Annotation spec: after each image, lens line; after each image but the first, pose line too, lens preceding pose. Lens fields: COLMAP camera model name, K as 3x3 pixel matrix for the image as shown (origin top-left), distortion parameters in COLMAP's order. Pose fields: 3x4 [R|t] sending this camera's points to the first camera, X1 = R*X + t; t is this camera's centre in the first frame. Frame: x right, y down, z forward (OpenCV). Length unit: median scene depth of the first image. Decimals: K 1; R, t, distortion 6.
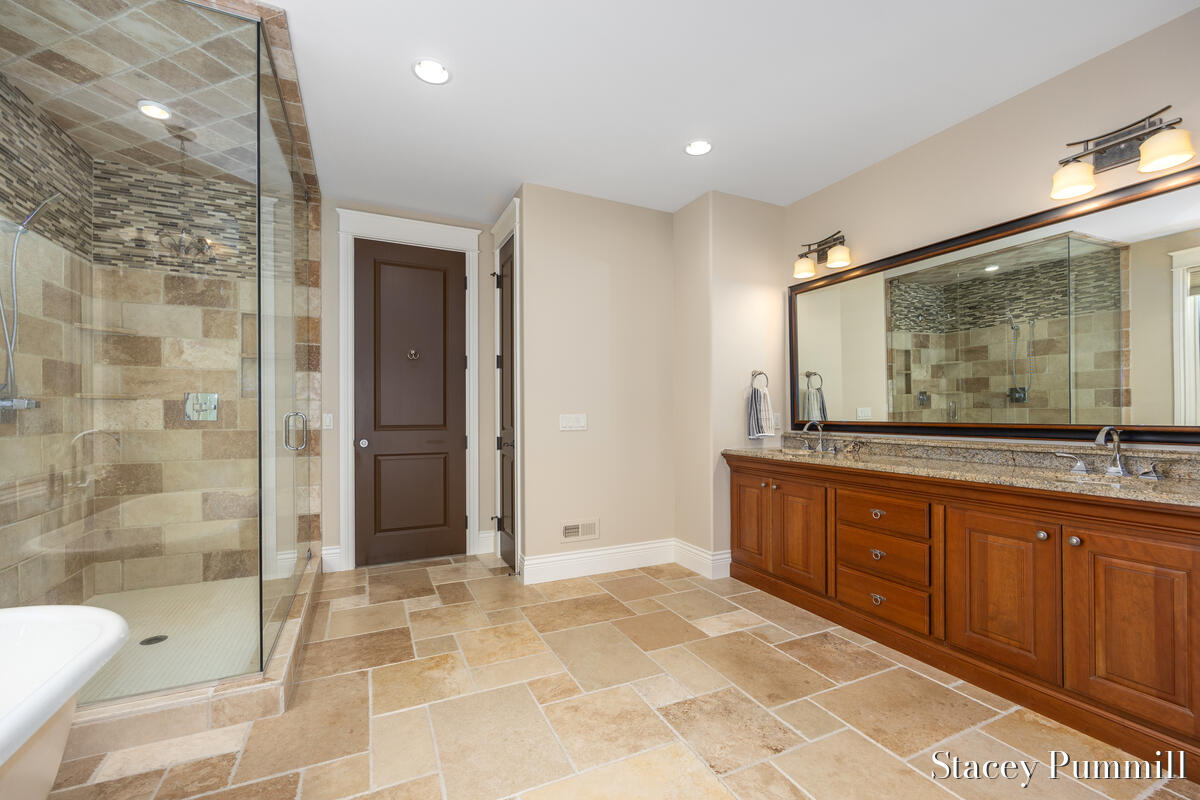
lens RADIAL K [[484.4, 0, 600.4], [0, 484.4, 403.2], [0, 0, 1]] dist [0.005523, -0.000533]
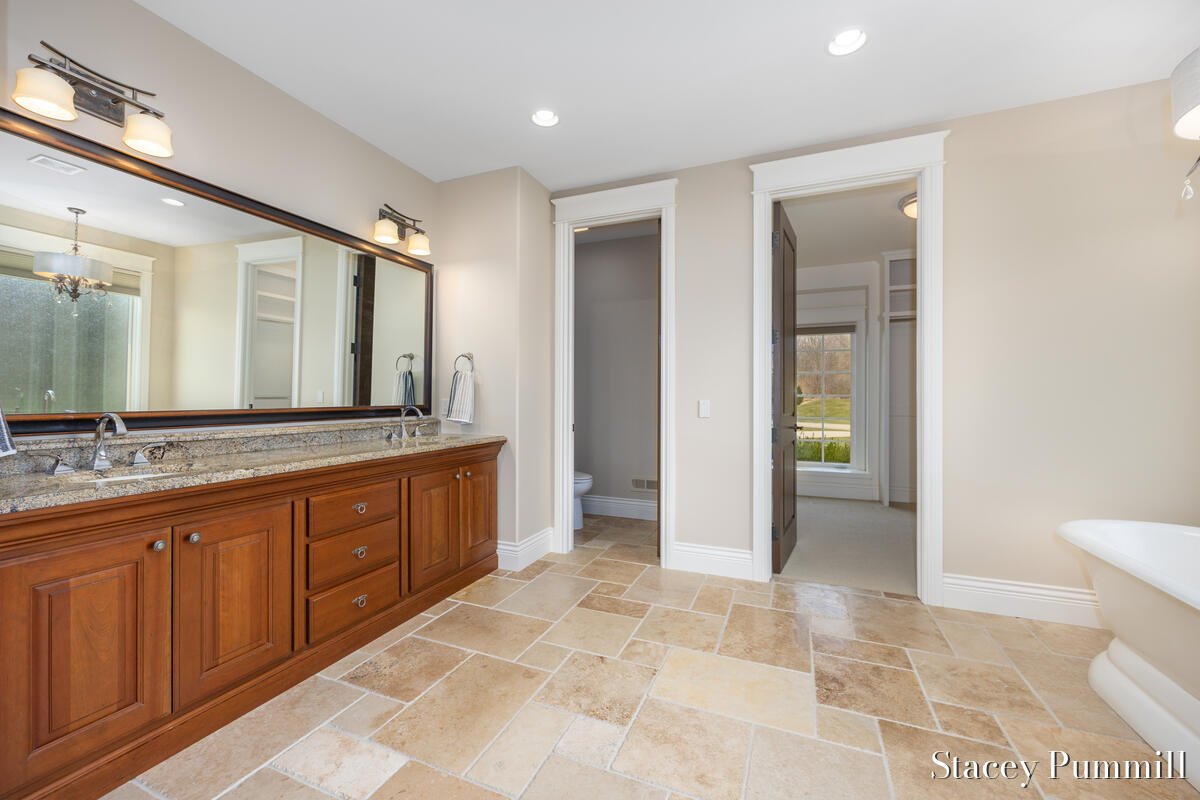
lens RADIAL K [[484.4, 0, 593.8], [0, 484.4, 398.1], [0, 0, 1]] dist [0.005523, -0.000533]
pose [[-0.659032, 0.005710, 0.752093, -0.398021], [-0.006861, 0.999884, -0.013603, 0.031789], [-0.752084, -0.014125, -0.658916, 1.257627]]
